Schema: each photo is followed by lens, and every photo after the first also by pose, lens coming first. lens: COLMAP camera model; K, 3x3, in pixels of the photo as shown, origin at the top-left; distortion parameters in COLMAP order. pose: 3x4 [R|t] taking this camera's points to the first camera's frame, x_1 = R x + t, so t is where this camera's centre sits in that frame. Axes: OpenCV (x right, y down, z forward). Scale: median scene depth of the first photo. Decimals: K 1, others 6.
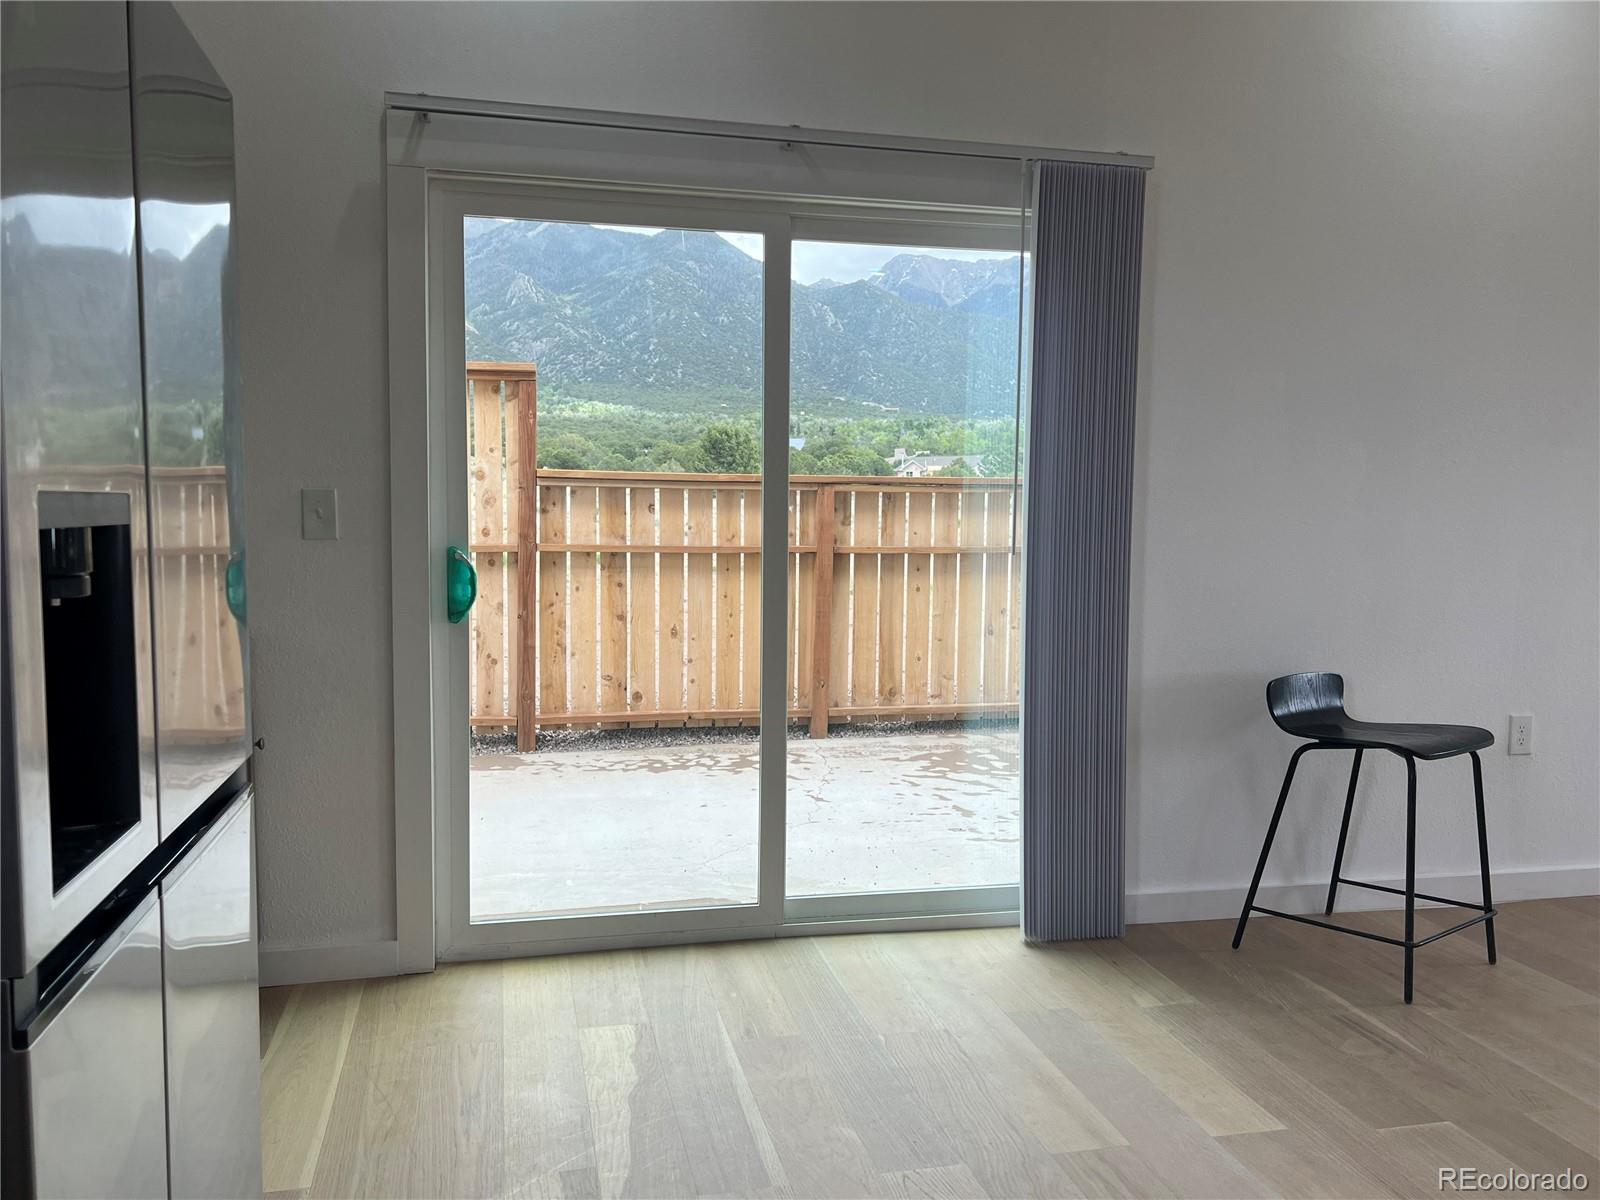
lens RADIAL K [[1300.6, 0, 816.4], [0, 1300.6, 593.3], [0, 0, 1]] dist [0.066150, -0.012602]
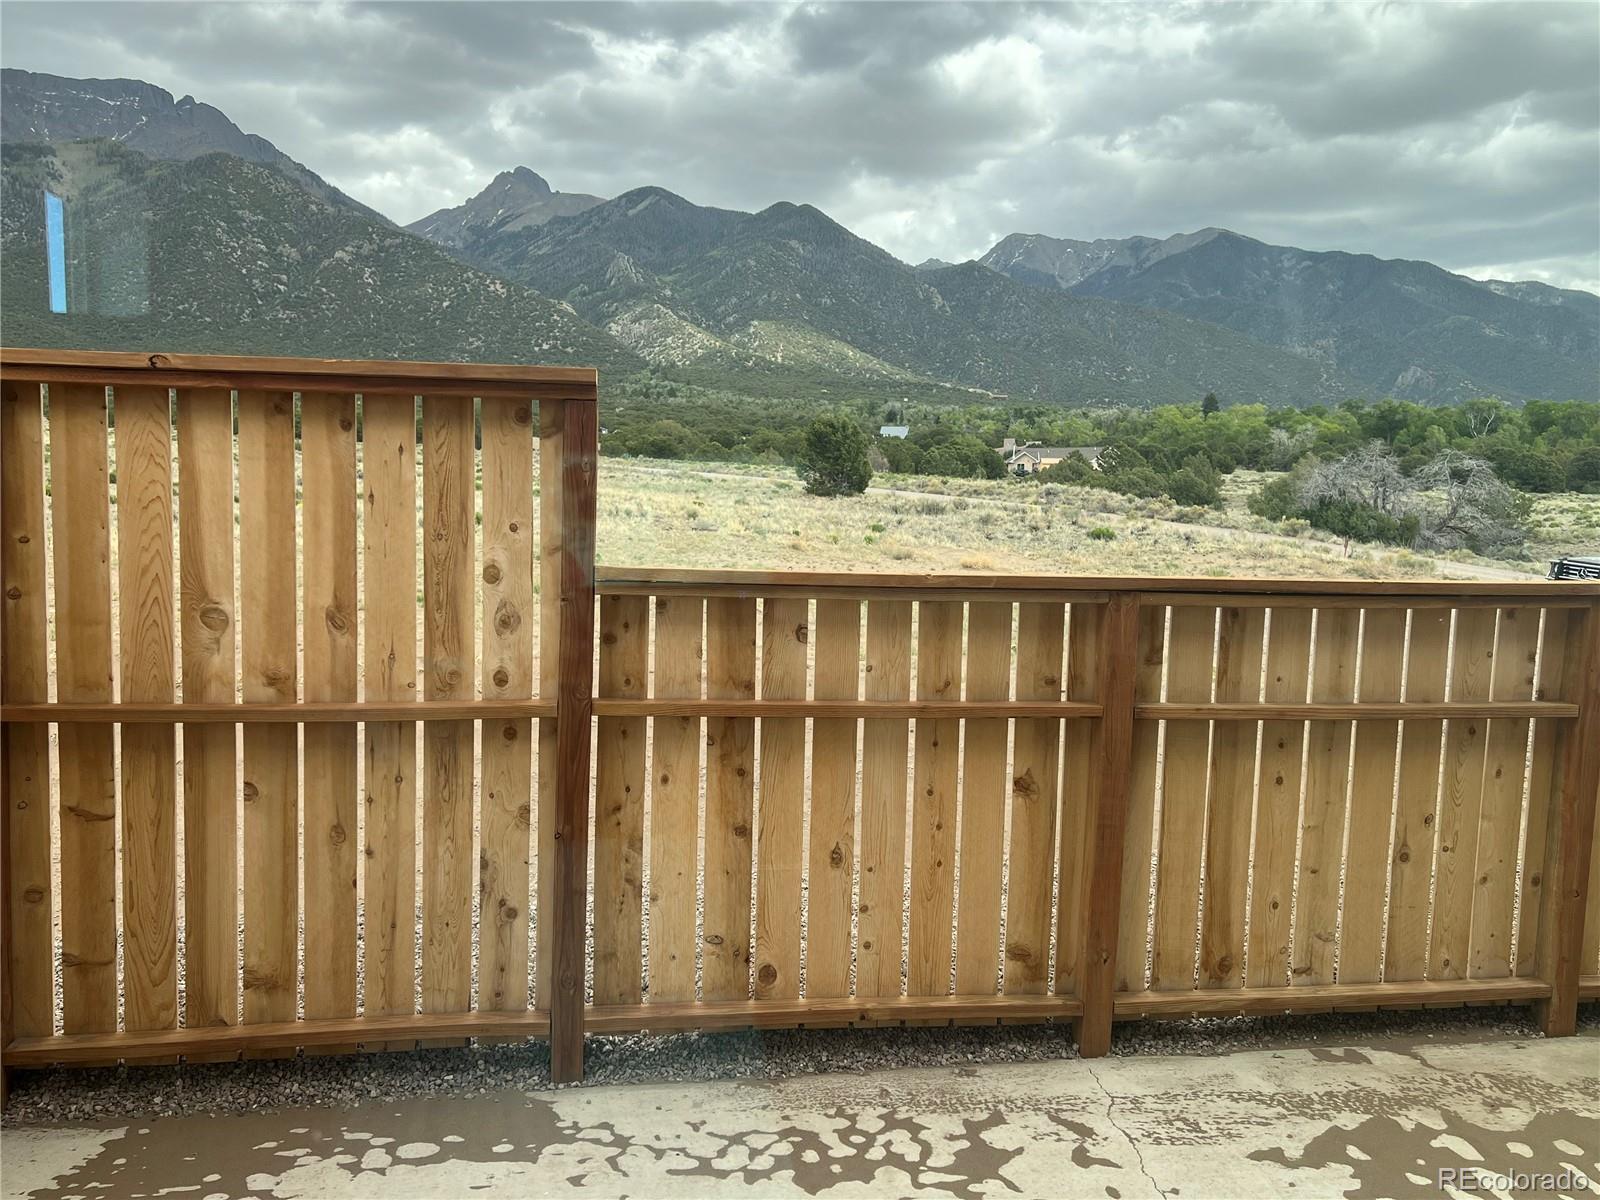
lens RADIAL K [[1333.6, 0, 805.5], [0, 1333.6, 611.8], [0, 0, 1]] dist [0.066267, -0.071367]
pose [[0.996490, 0.023628, -0.080304, -0.078073], [-0.021949, 0.999523, 0.021725, -0.083900], [0.080779, -0.019886, 0.996534, 0.430439]]
